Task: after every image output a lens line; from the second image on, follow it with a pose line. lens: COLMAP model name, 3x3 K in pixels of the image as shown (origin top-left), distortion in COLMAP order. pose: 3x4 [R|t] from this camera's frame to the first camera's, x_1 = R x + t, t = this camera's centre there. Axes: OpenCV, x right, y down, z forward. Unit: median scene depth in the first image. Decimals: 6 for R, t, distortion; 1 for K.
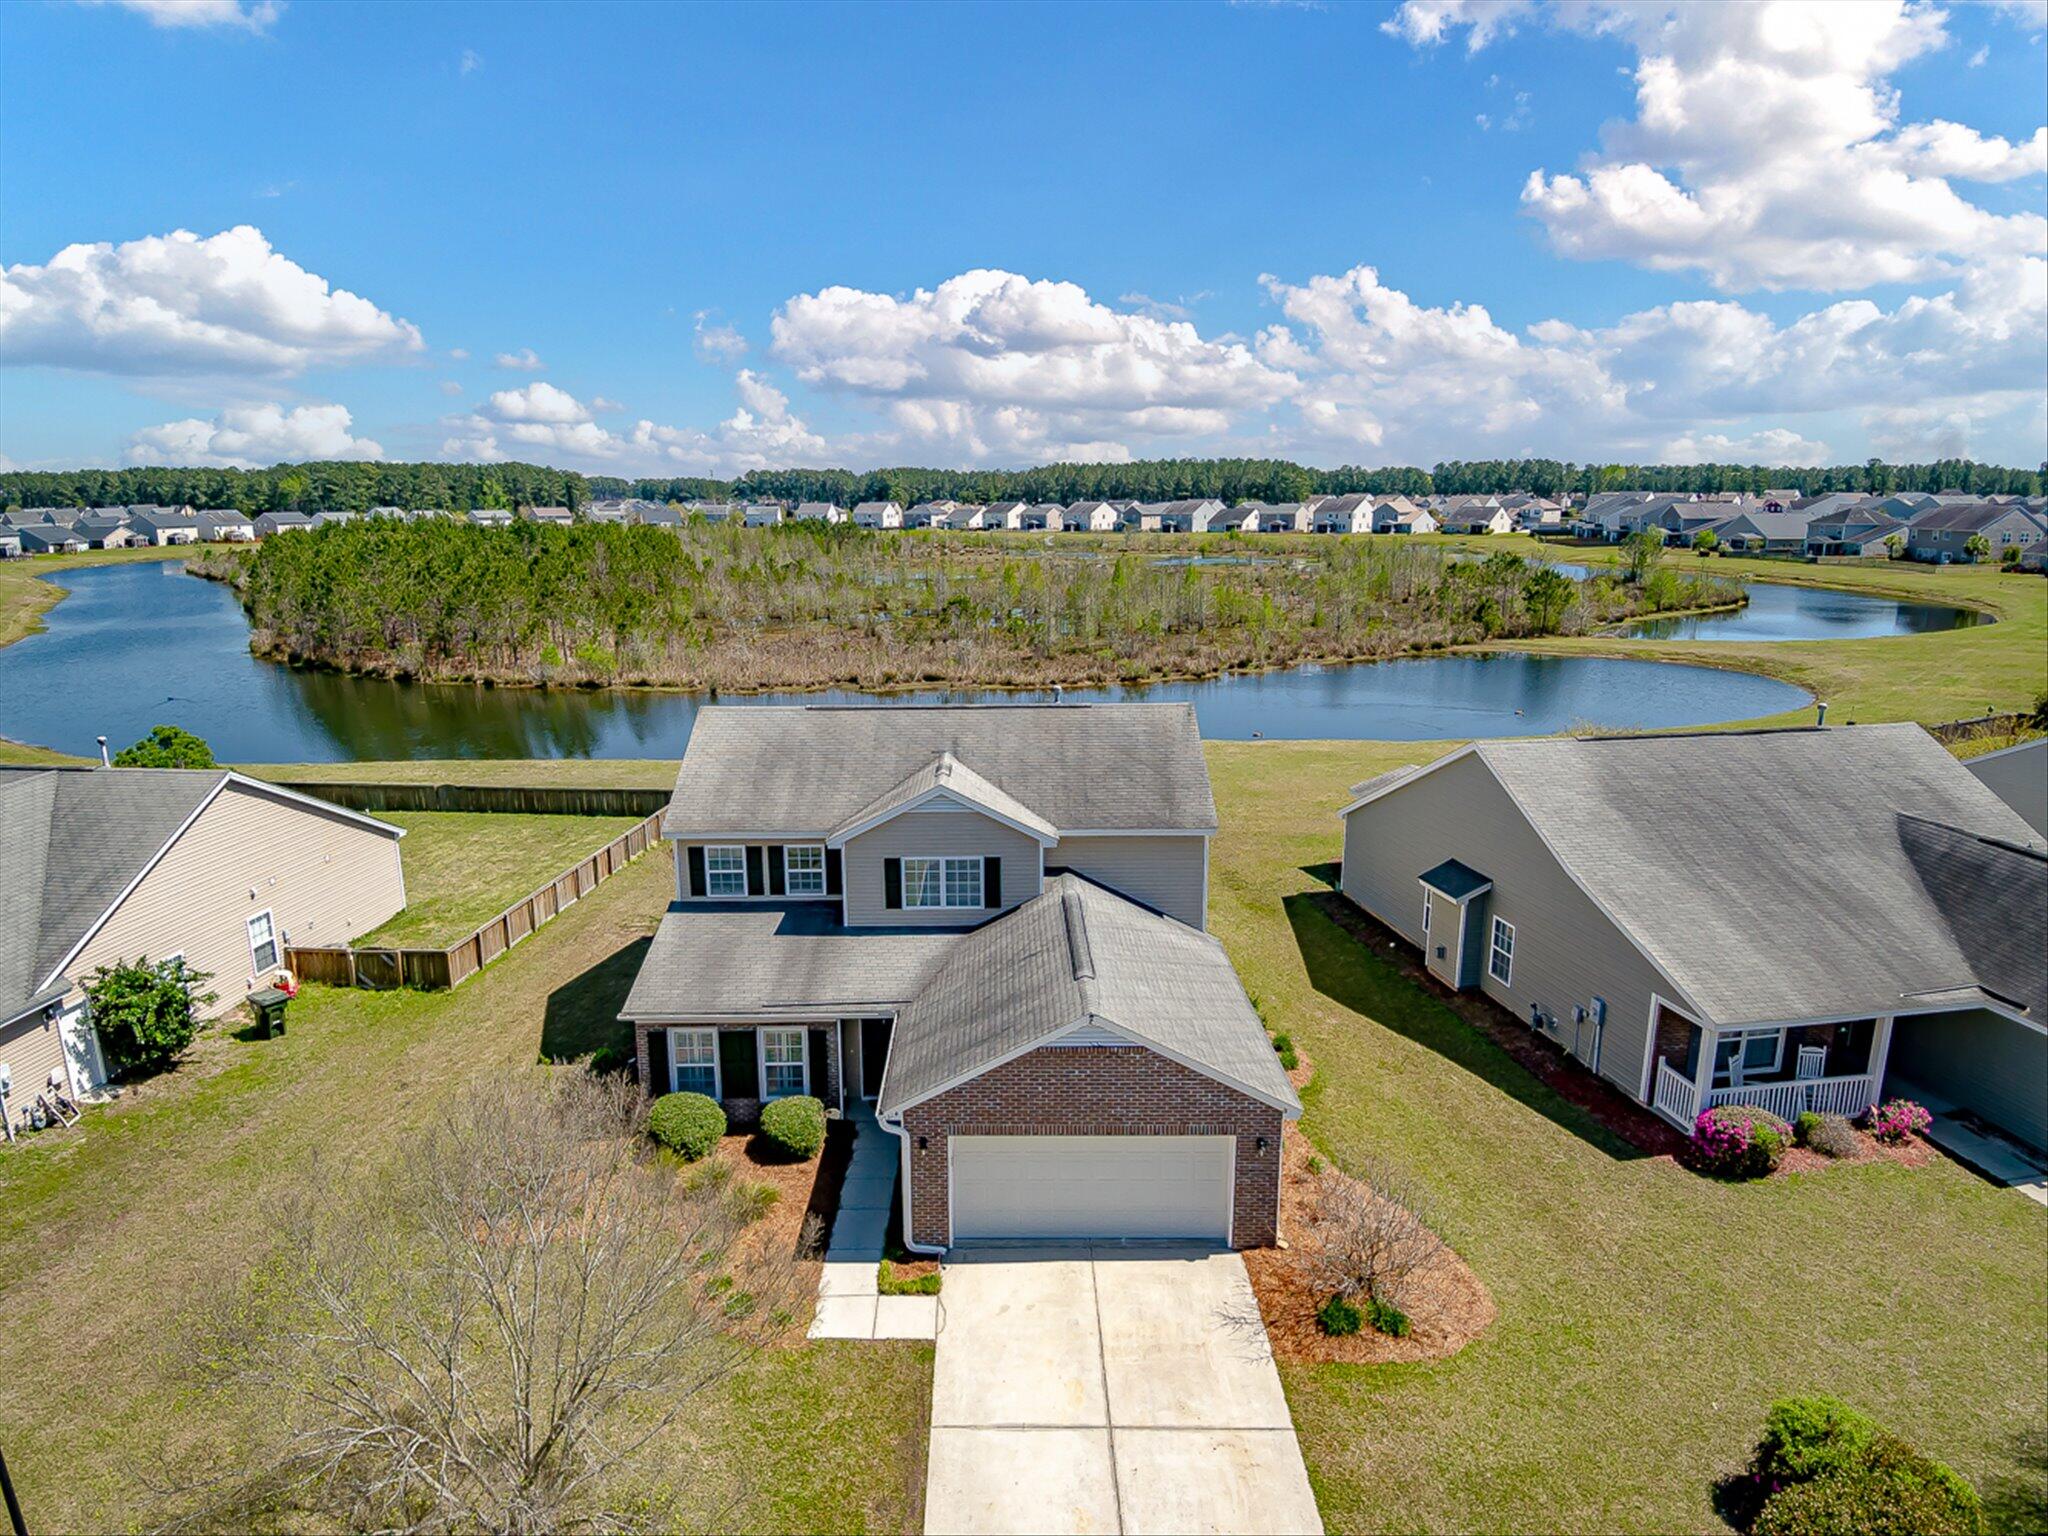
lens RADIAL K [[1231.8, 0, 981.5], [0, 1231.8, 775.0], [0, 0, 1]] dist [0.088214, -0.121328]
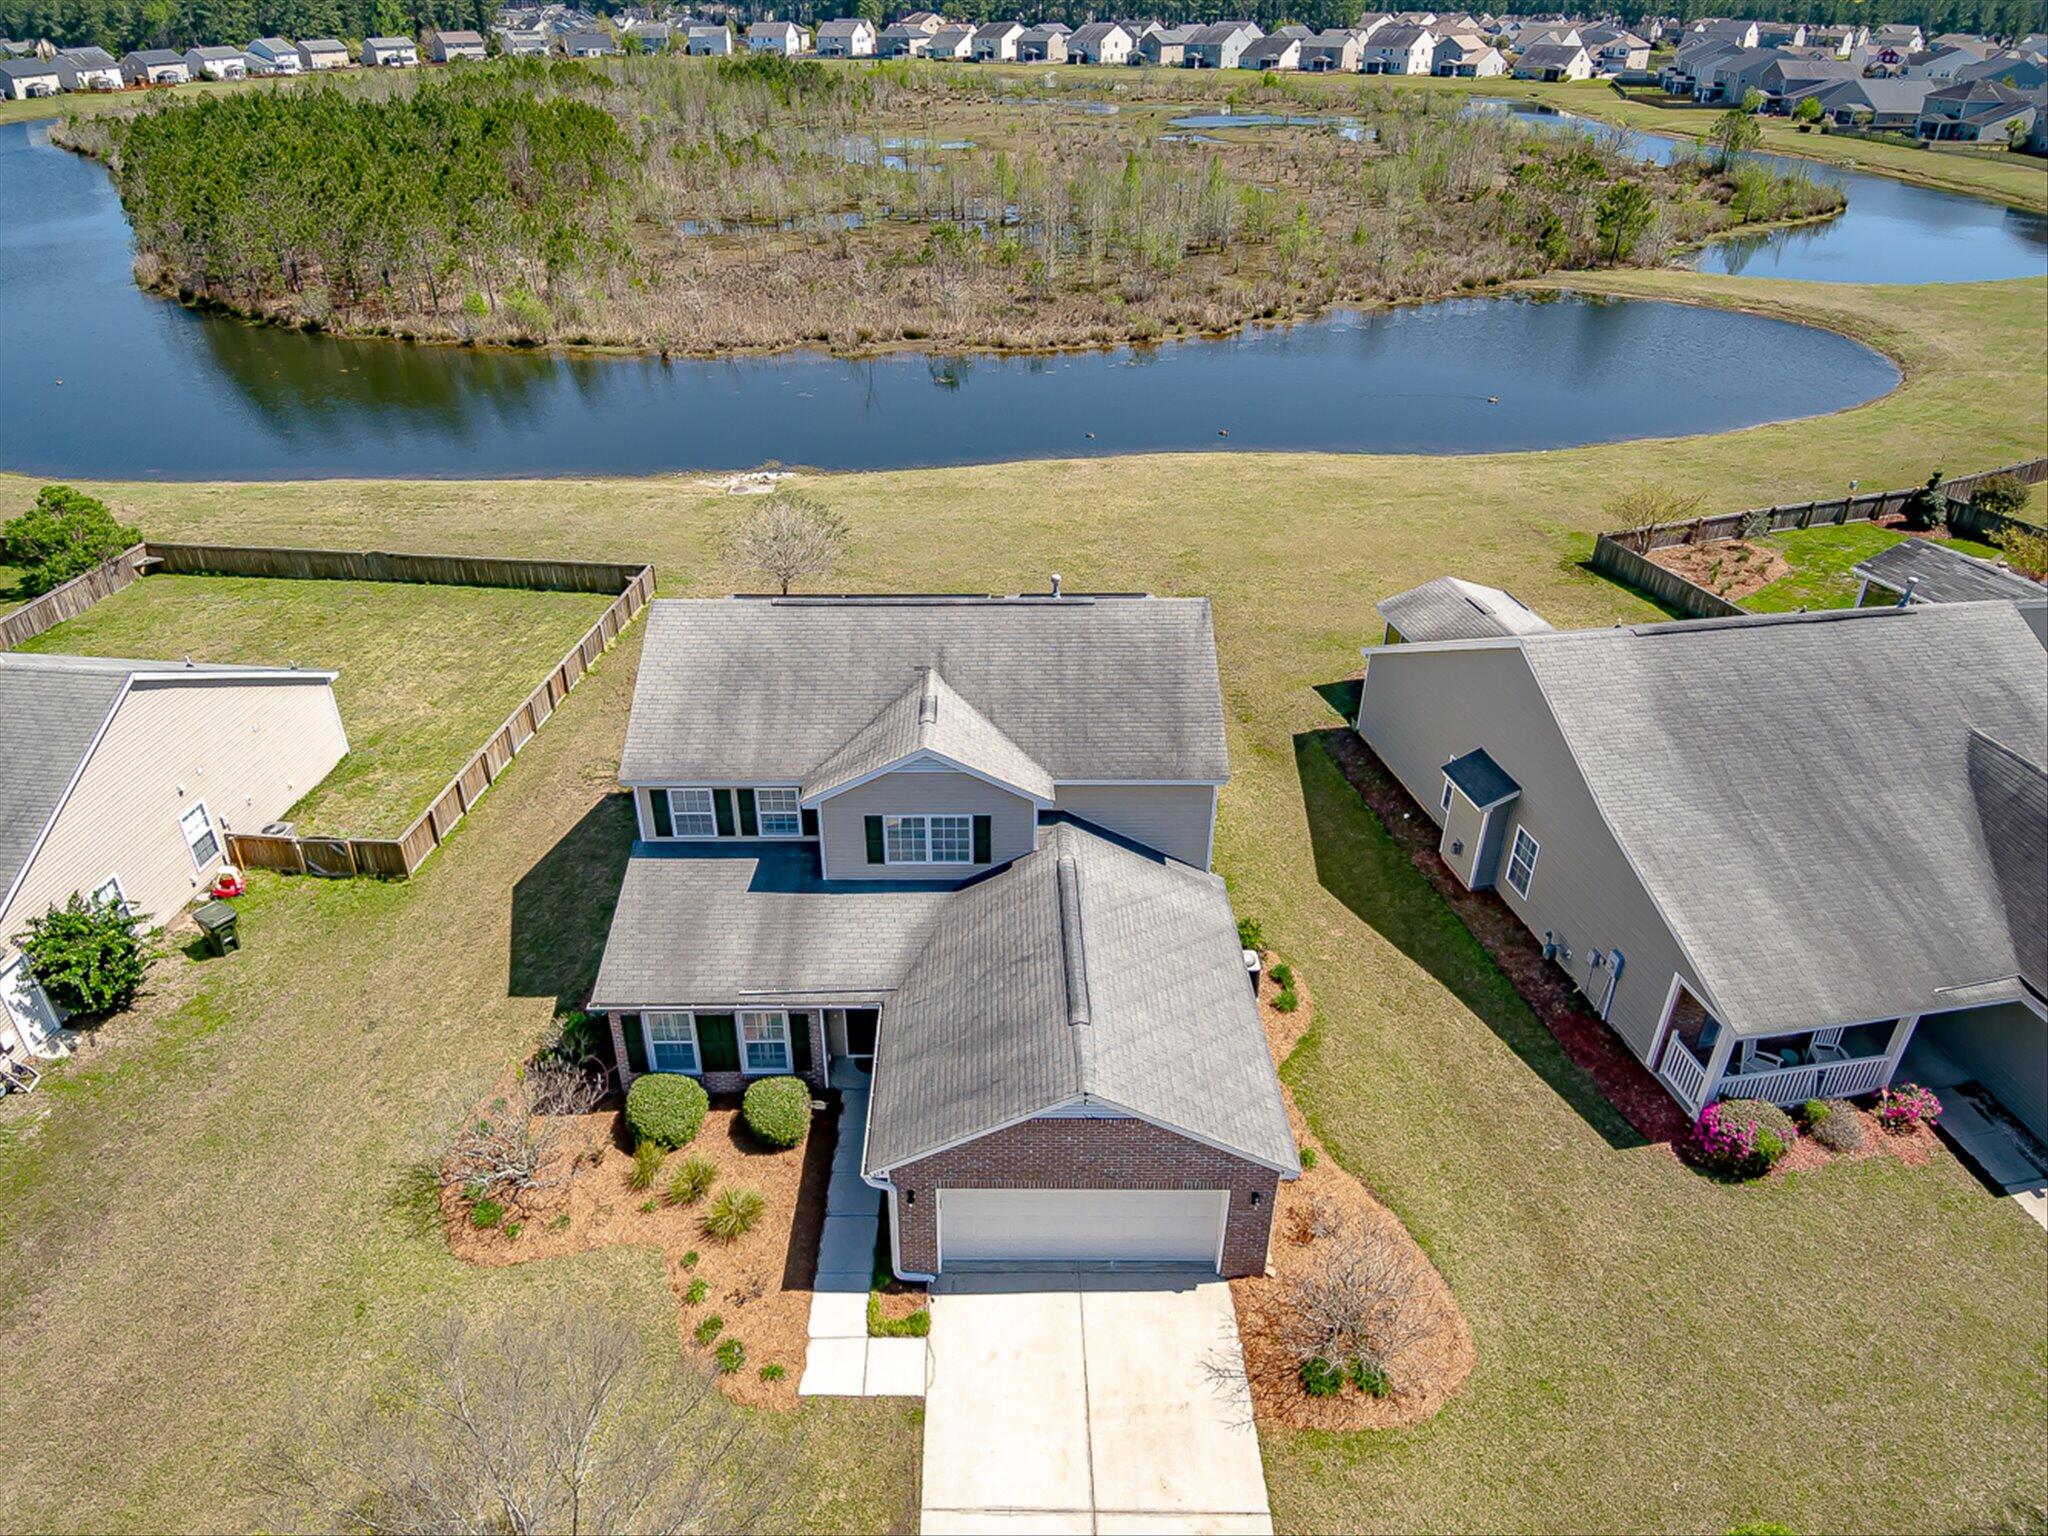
lens RADIAL K [[1305.8, 0, 978.9], [0, 1305.8, 735.6], [0, 0, 1]] dist [0.085814, -0.120529]
pose [[0.999975, 0.000761, 0.007000, -0.000516], [-0.002735, 0.958061, 0.286551, -0.261097], [-0.006488, -0.286563, 0.958040, 0.082191]]
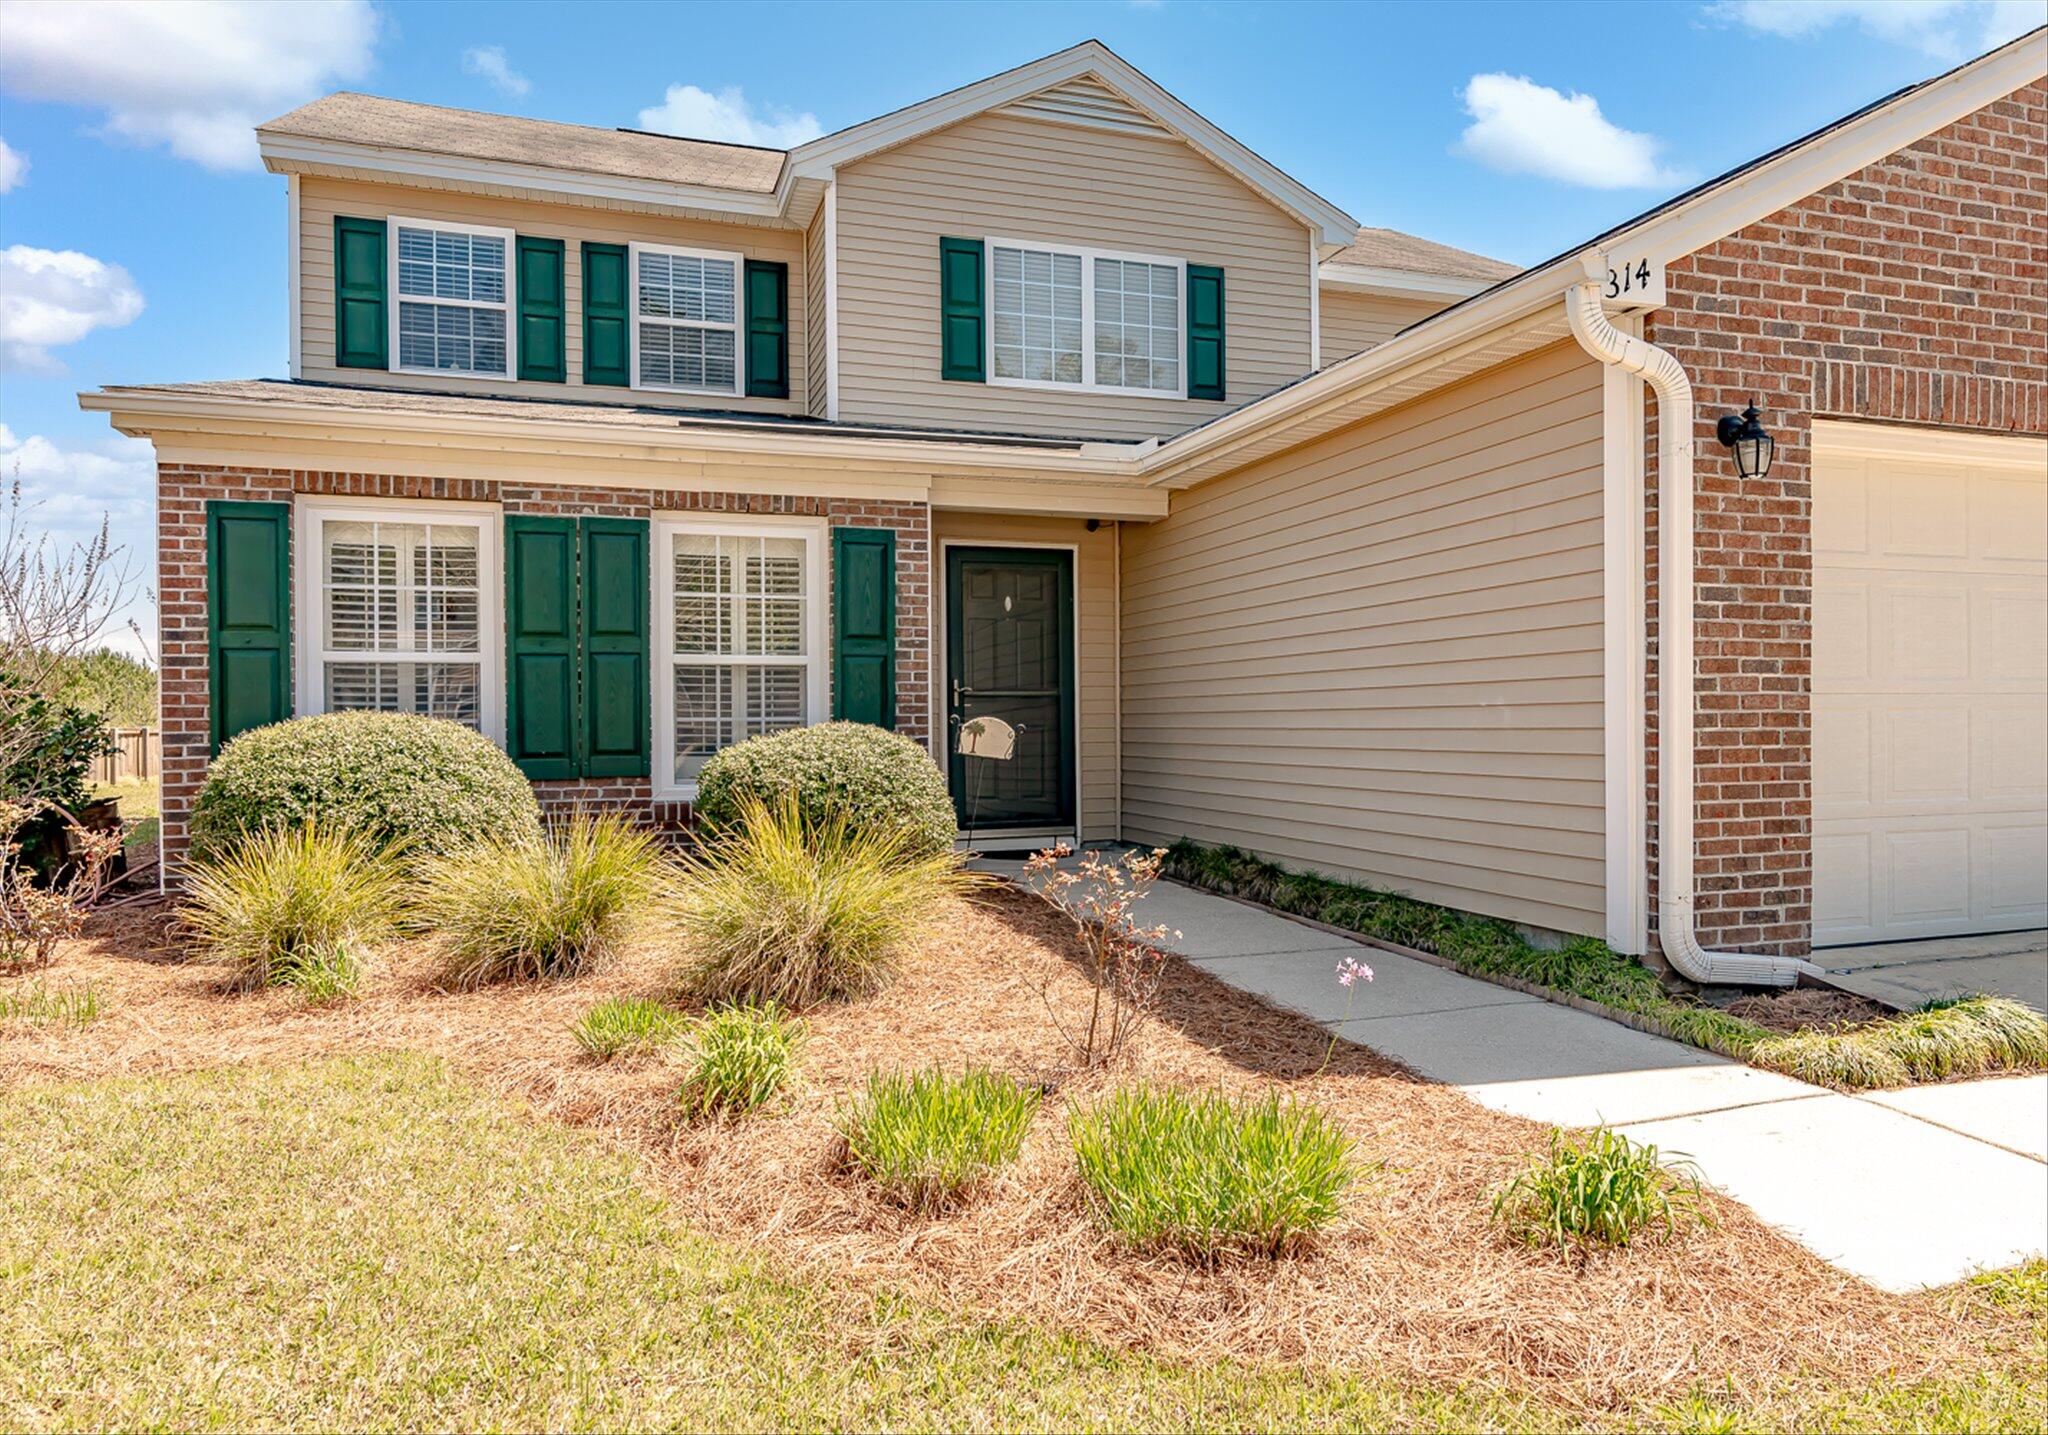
lens RADIAL K [[1375.4, 0, 1063.5], [0, 1375.4, 735.8], [0, 0, 1]] dist [0.000467, -0.002890]
pose [[0.939008, 0.000499, 0.343895, -0.180851], [0.073676, 0.976488, -0.202591, 0.291907], [-0.335910, 0.215571, 0.916893, 0.623820]]
